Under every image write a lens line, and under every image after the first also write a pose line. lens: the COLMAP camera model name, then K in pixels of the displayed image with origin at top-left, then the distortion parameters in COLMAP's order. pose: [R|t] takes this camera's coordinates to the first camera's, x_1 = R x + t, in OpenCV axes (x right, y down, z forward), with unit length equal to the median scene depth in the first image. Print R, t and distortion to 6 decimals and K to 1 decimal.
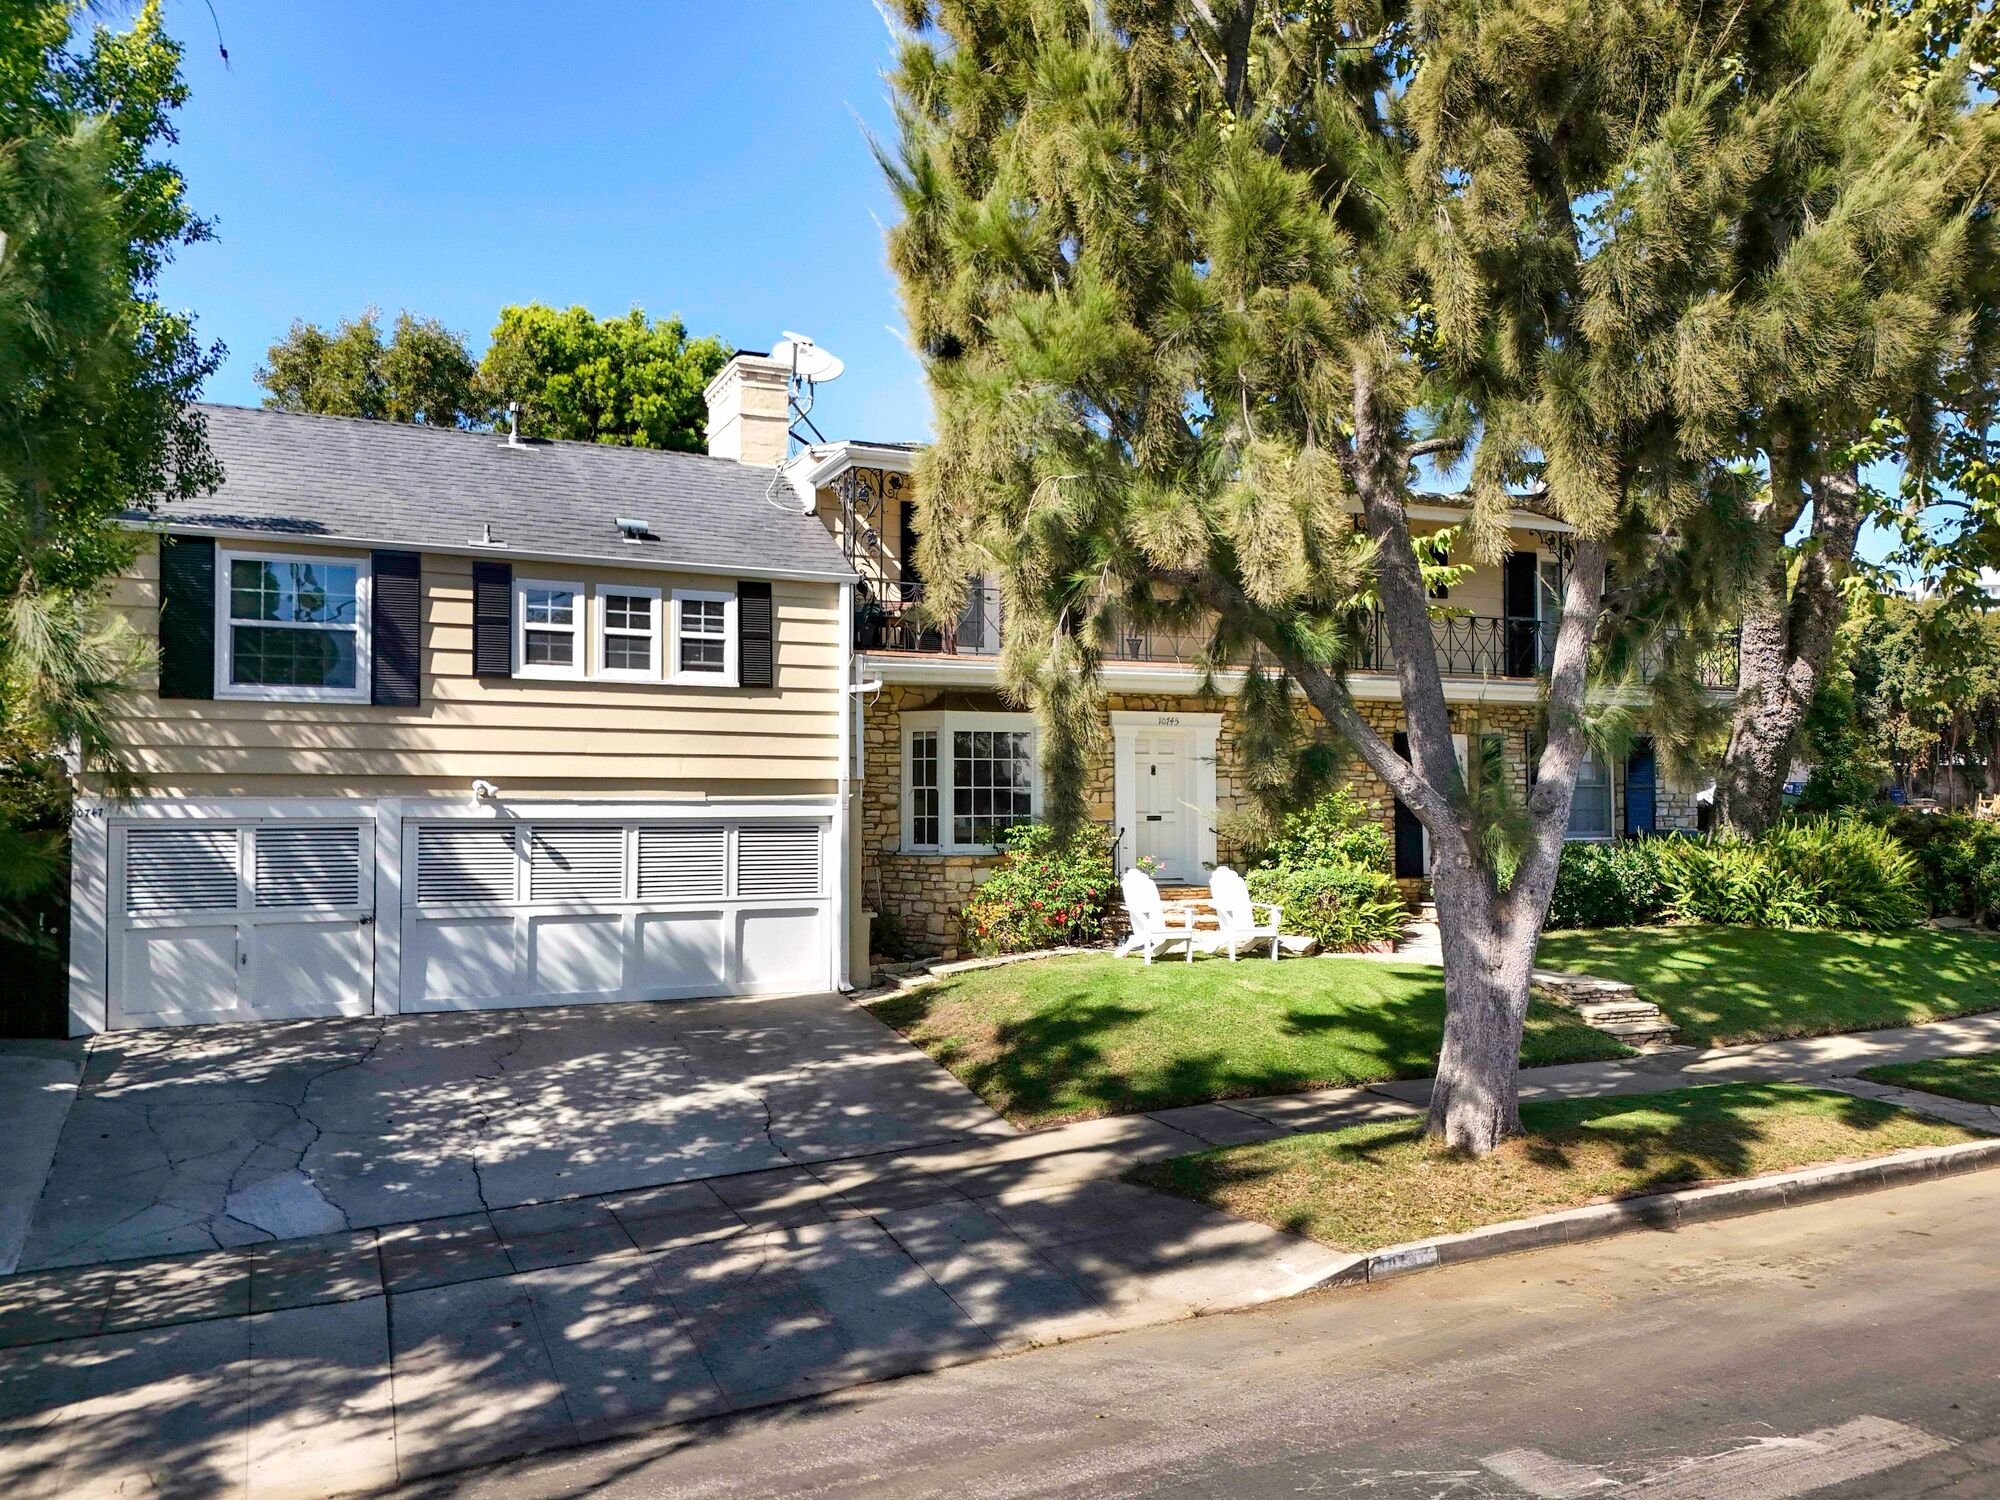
lens RADIAL K [[1444.0, 0, 1006.4], [0, 1444.0, 781.8], [0, 0, 1]] dist [0.054853, -0.057909]
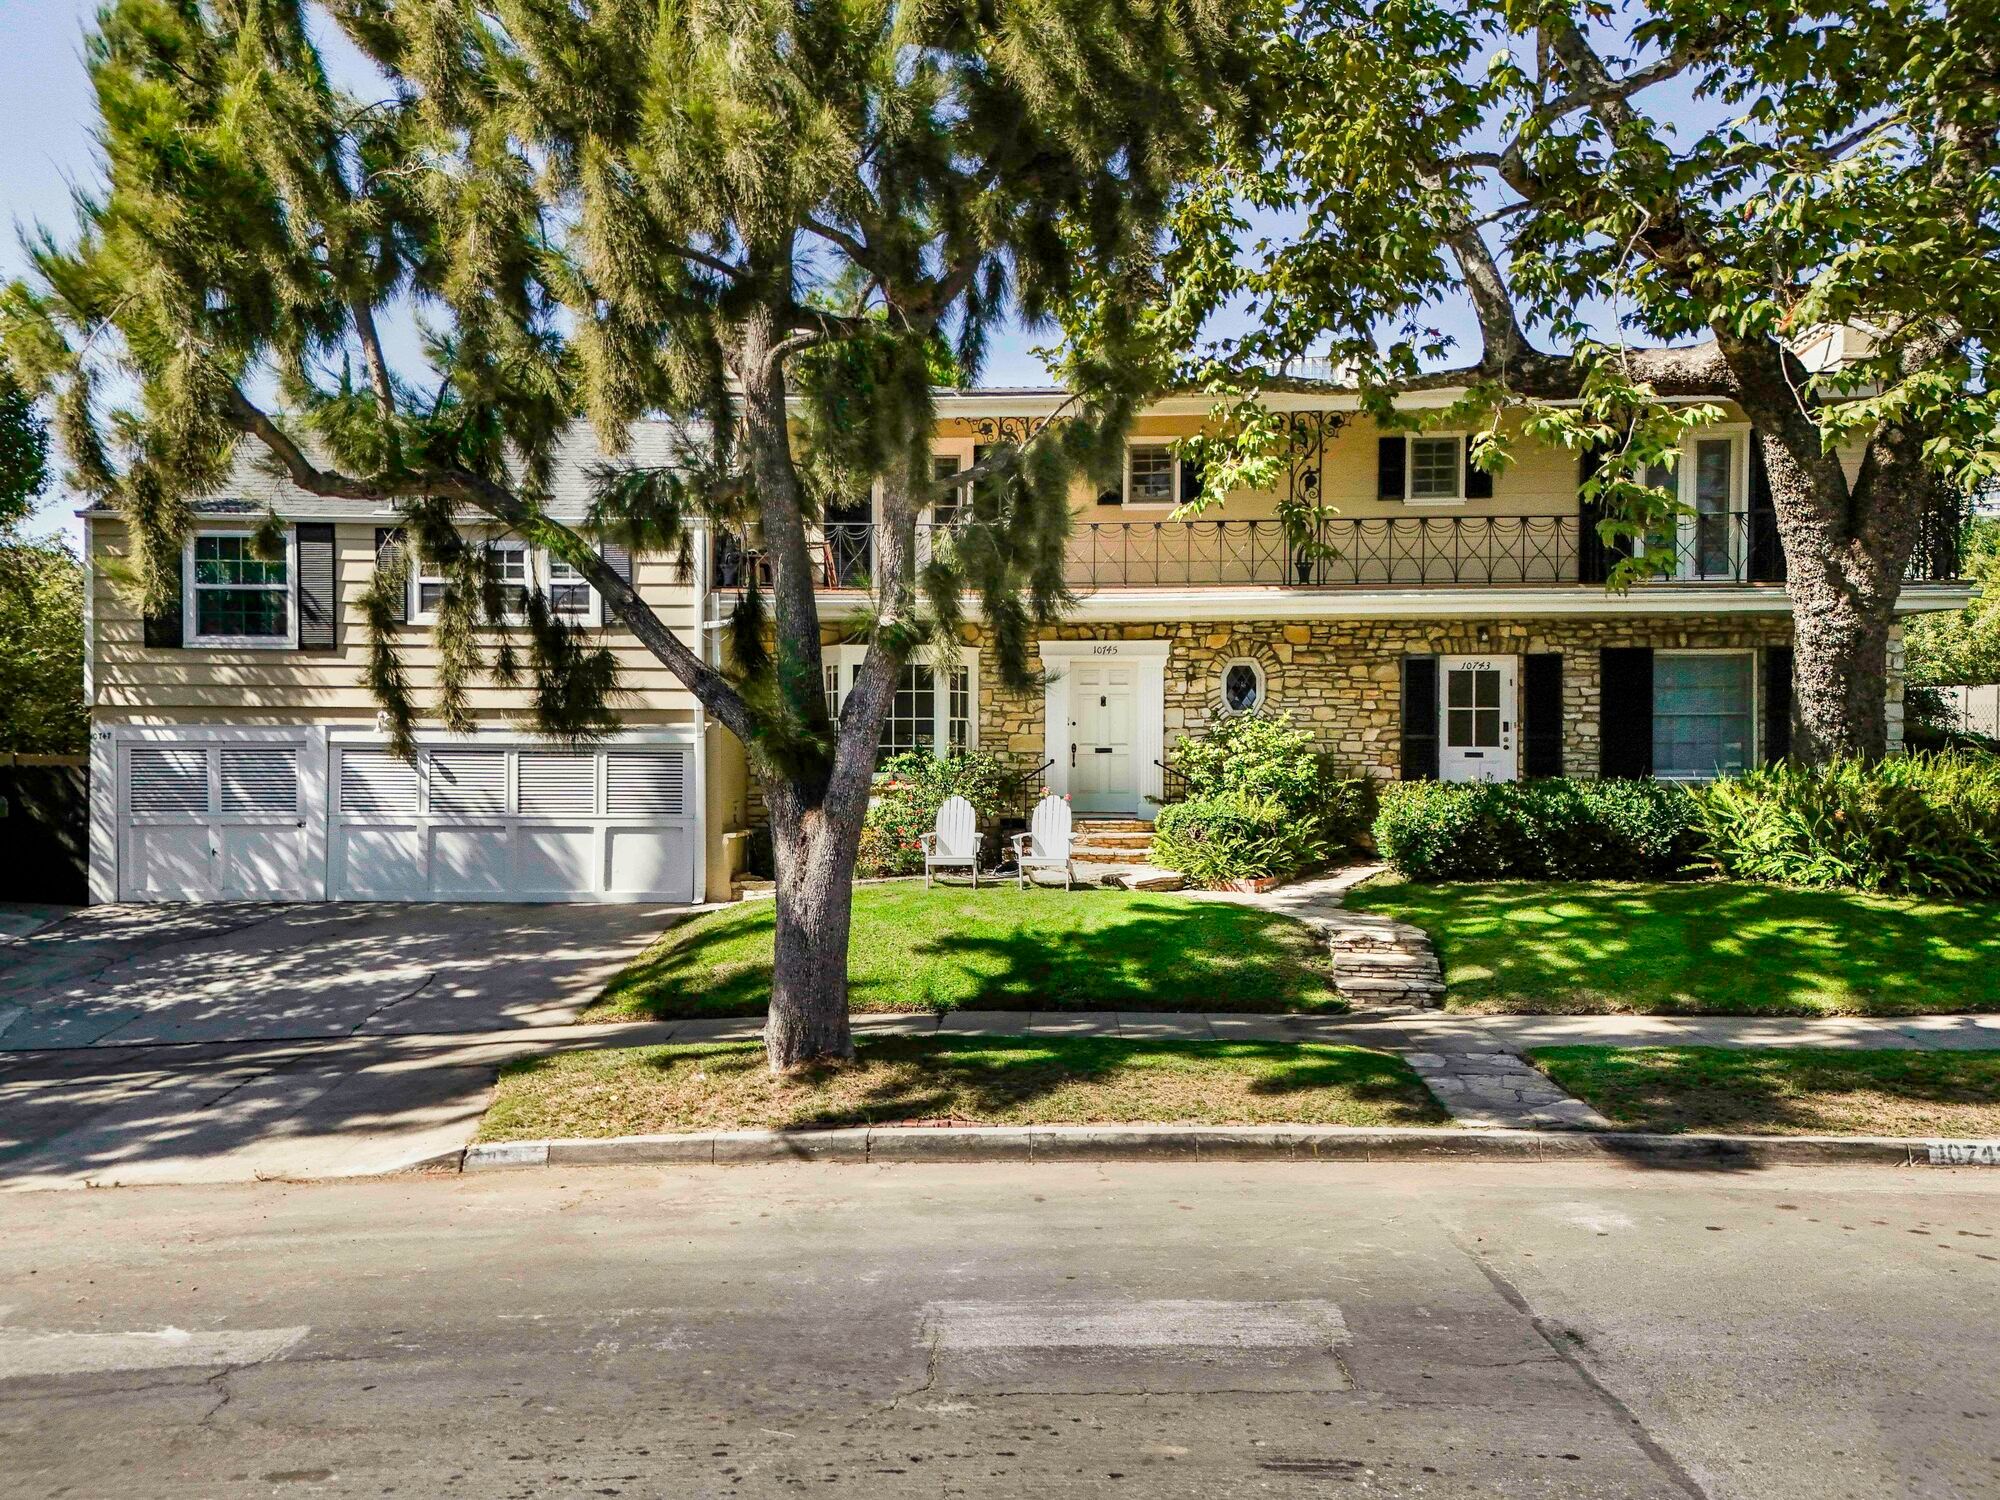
lens RADIAL K [[1402.1, 0, 999.3], [0, 1402.1, 772.9], [0, 0, 1]] dist [0.117604, -0.052569]
pose [[0.901712, 0.006052, -0.432294, 0.632576], [0.003954, 0.999745, 0.022245, 0.026993], [0.432319, -0.021768, 0.901458, 0.163748]]
